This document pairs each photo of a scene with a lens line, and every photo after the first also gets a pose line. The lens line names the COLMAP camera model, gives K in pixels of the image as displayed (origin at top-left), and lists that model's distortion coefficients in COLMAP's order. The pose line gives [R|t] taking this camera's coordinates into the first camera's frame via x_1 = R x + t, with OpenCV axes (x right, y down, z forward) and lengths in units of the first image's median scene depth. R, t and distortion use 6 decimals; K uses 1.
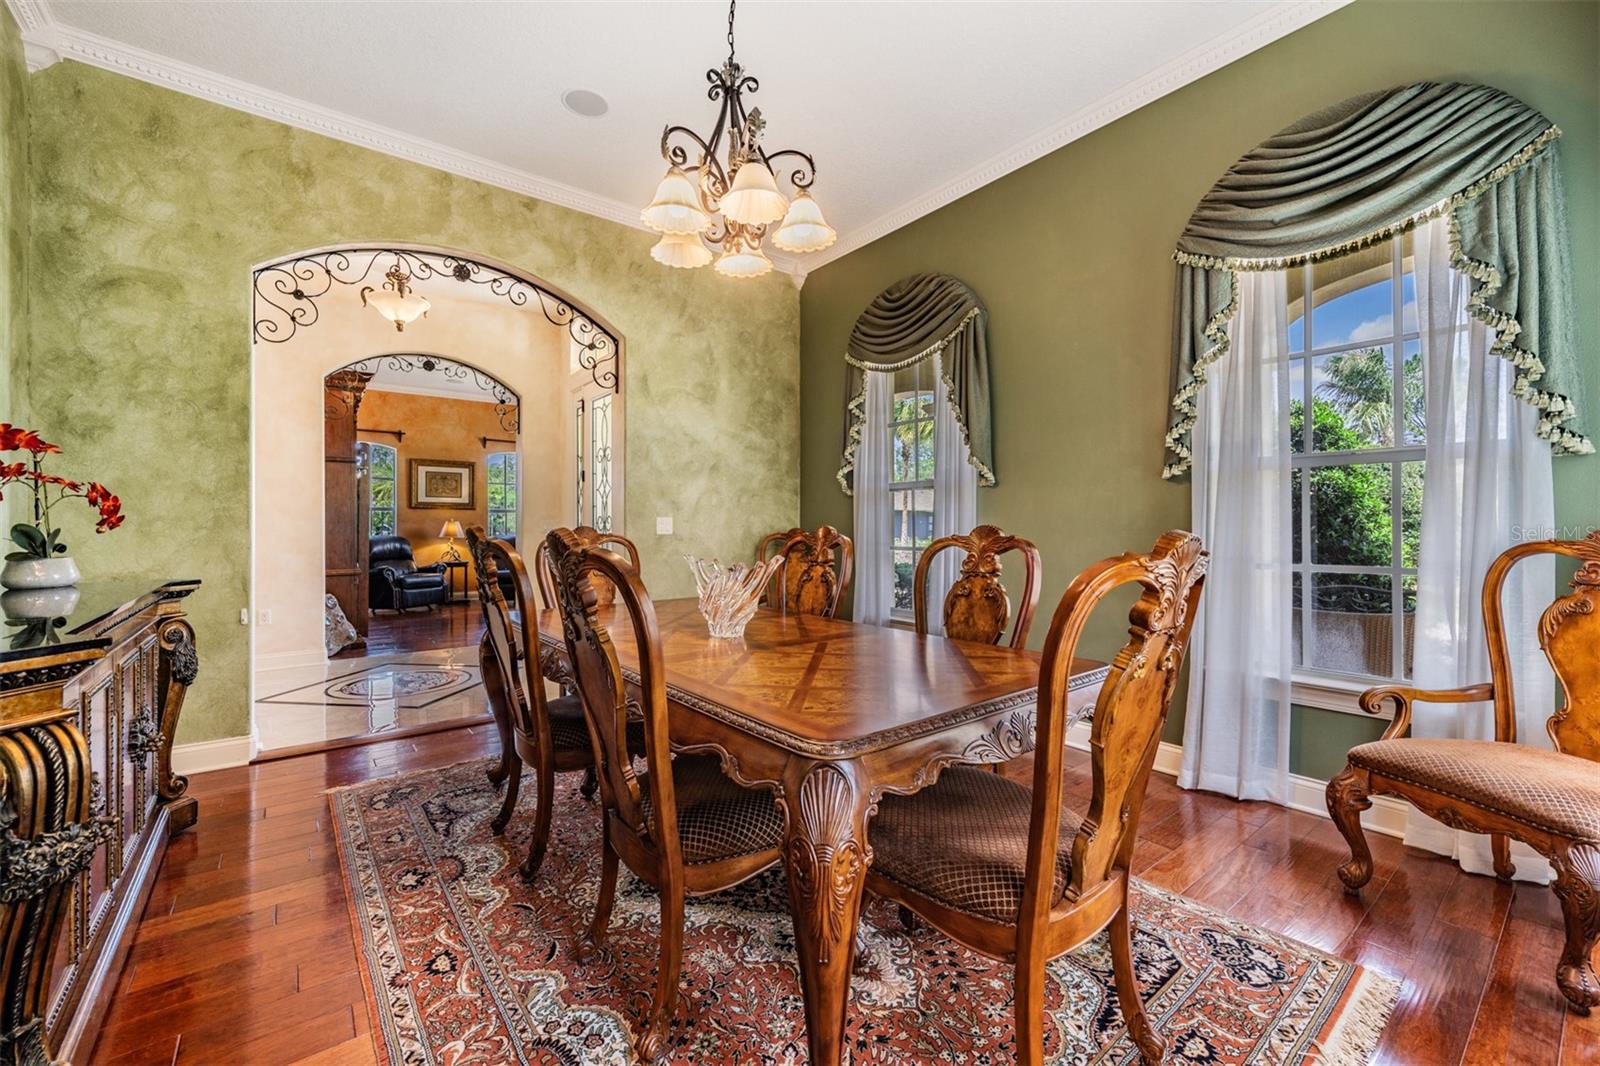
lens RADIAL K [[640.3, 0, 803.3], [0, 640.3, 525.3], [0, 0, 1]] dist [-0.000037, -0.000038]
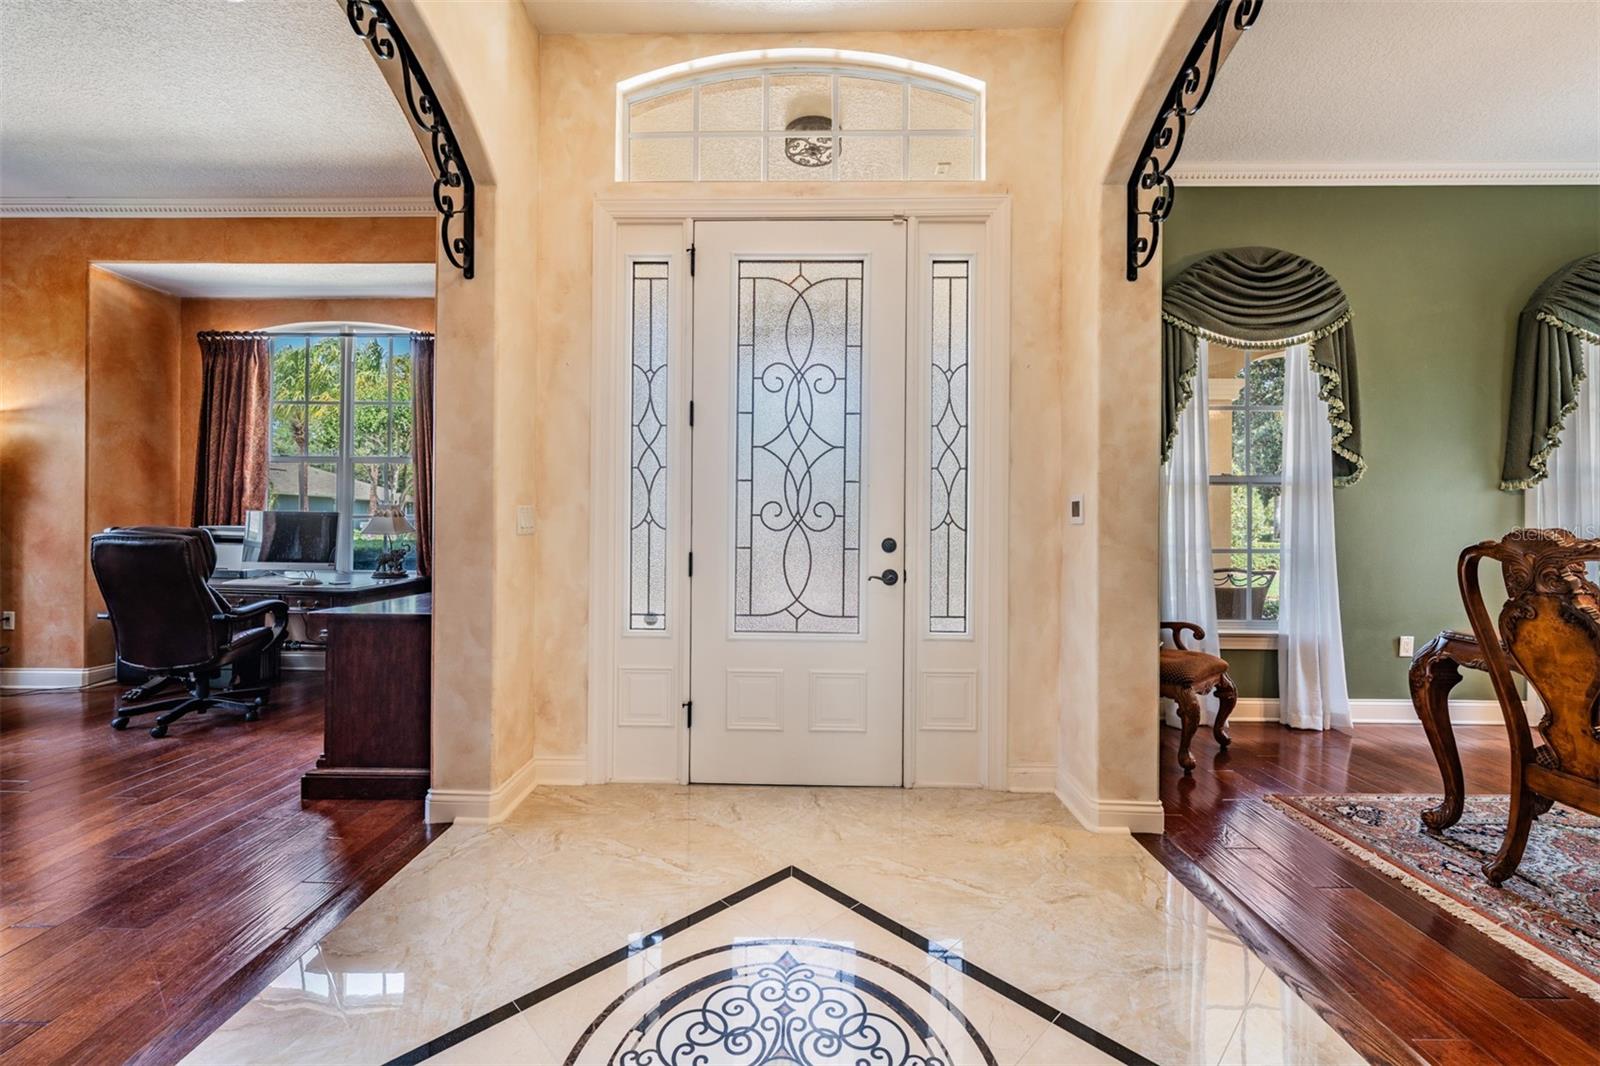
lens RADIAL K [[661.1, 0, 798.7], [0, 661.1, 521.1], [0, 0, 1]] dist [-0.000817, 0.000193]
pose [[0.633592, 0.009853, 0.773605, -1.411487], [-0.010529, 0.999936, -0.004112, 0.006420], [-0.773596, -0.005540, 0.633655, 1.356237]]
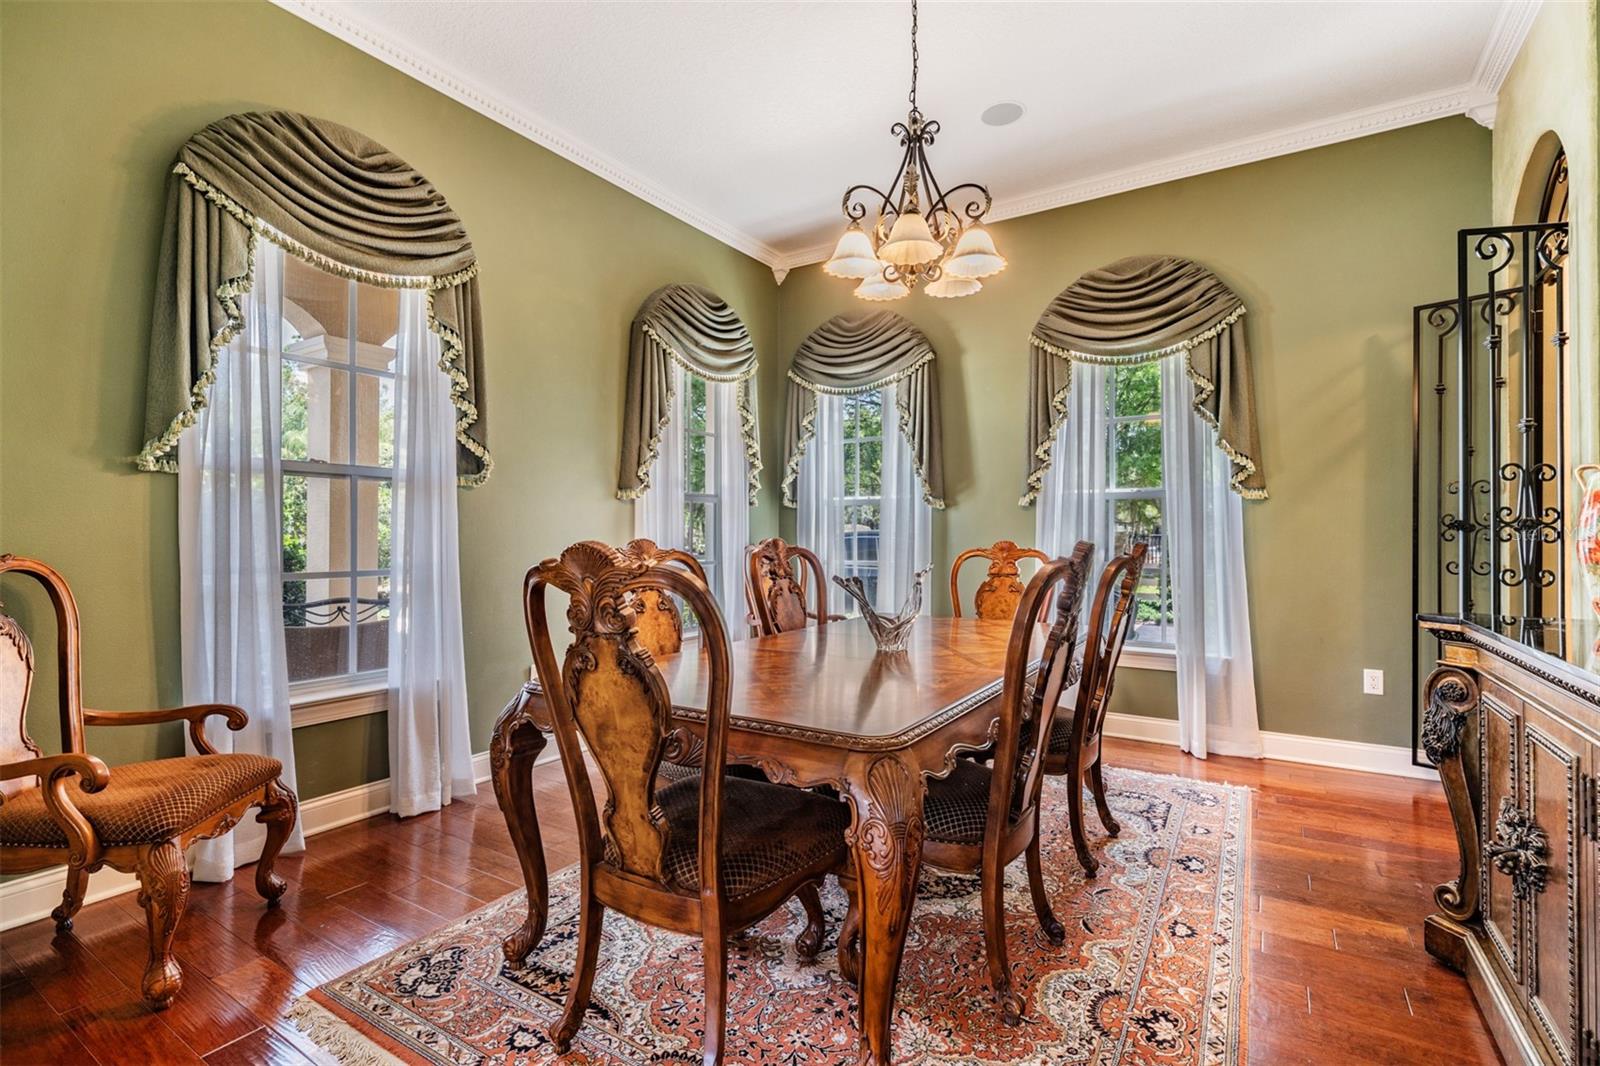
lens RADIAL K [[739.4, 0, 792.0], [0, 739.4, 528.0], [0, 0, 1]] dist [0.002263, -0.000013]
pose [[-0.316914, 0.013591, 0.948357, -0.949004], [-0.001979, 0.999886, -0.014991, 0.001919], [-0.948452, -0.006628, -0.316851, 1.234358]]
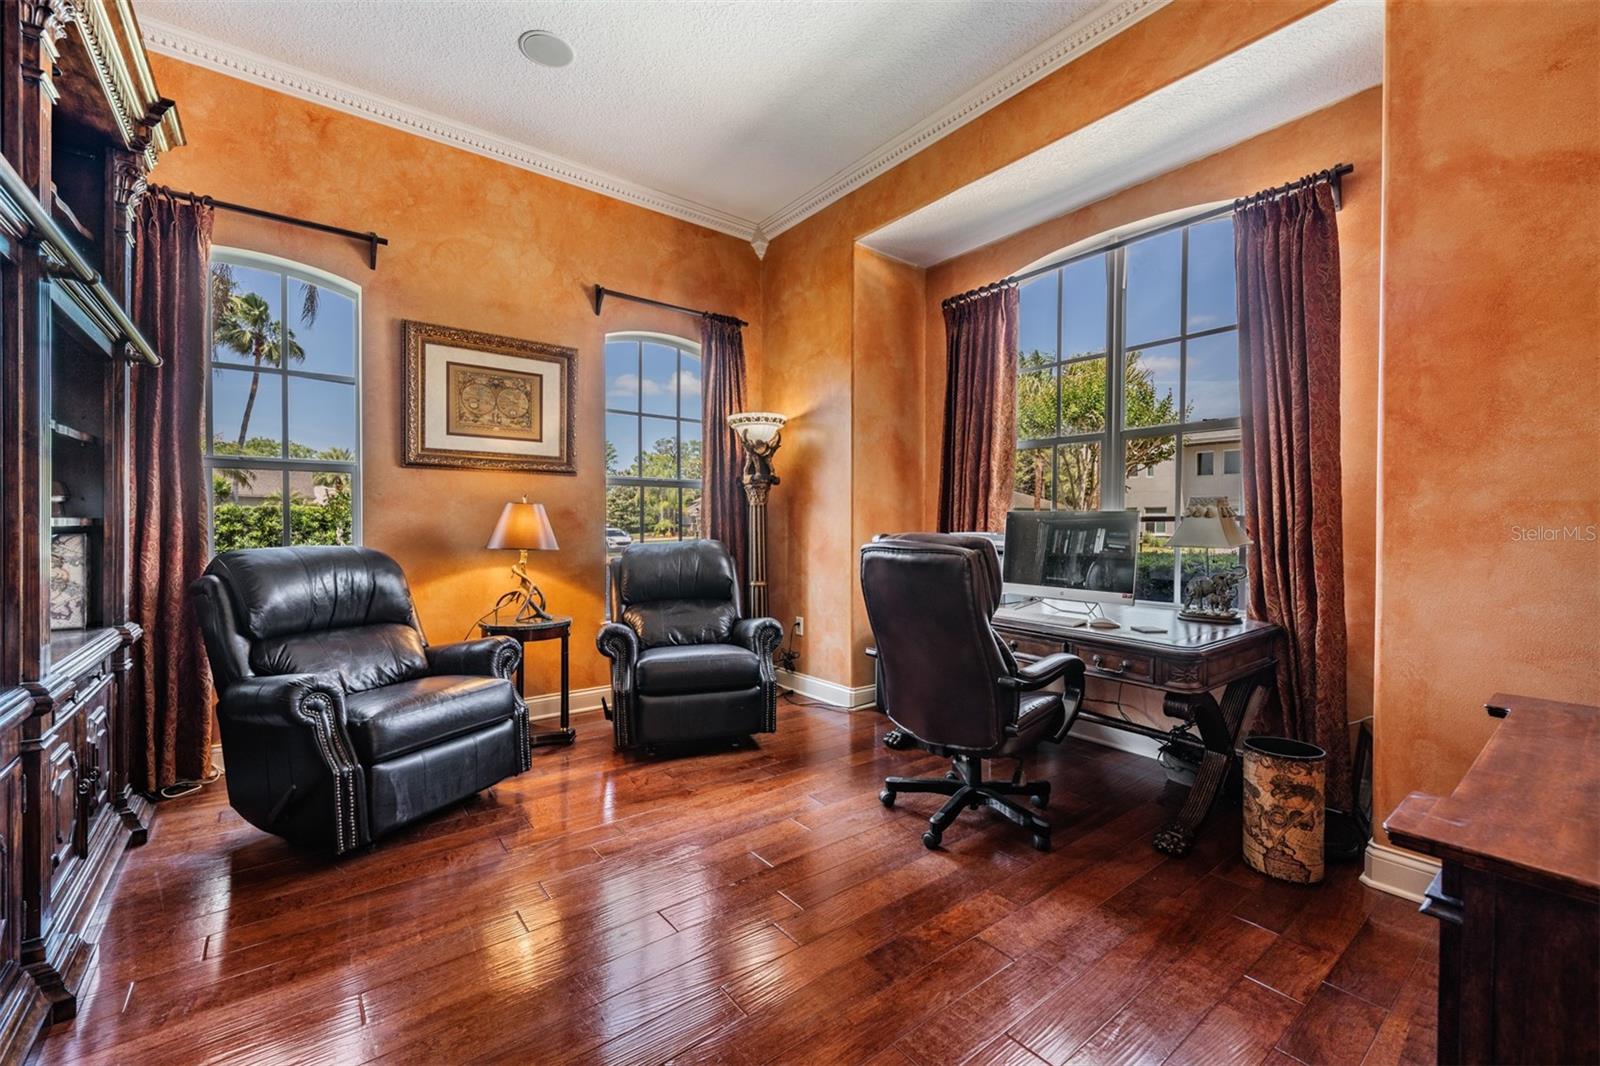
lens RADIAL K [[651.4, 0, 800.0], [0, 651.4, 533.0], [0, 0, 1]] dist [0.000056, -0.000027]
pose [[0.999952, 0.006980, -0.006882, -1.373195], [-0.006895, 0.999902, 0.012176, 0.014231], [0.006967, -0.012128, 0.999902, 2.246373]]
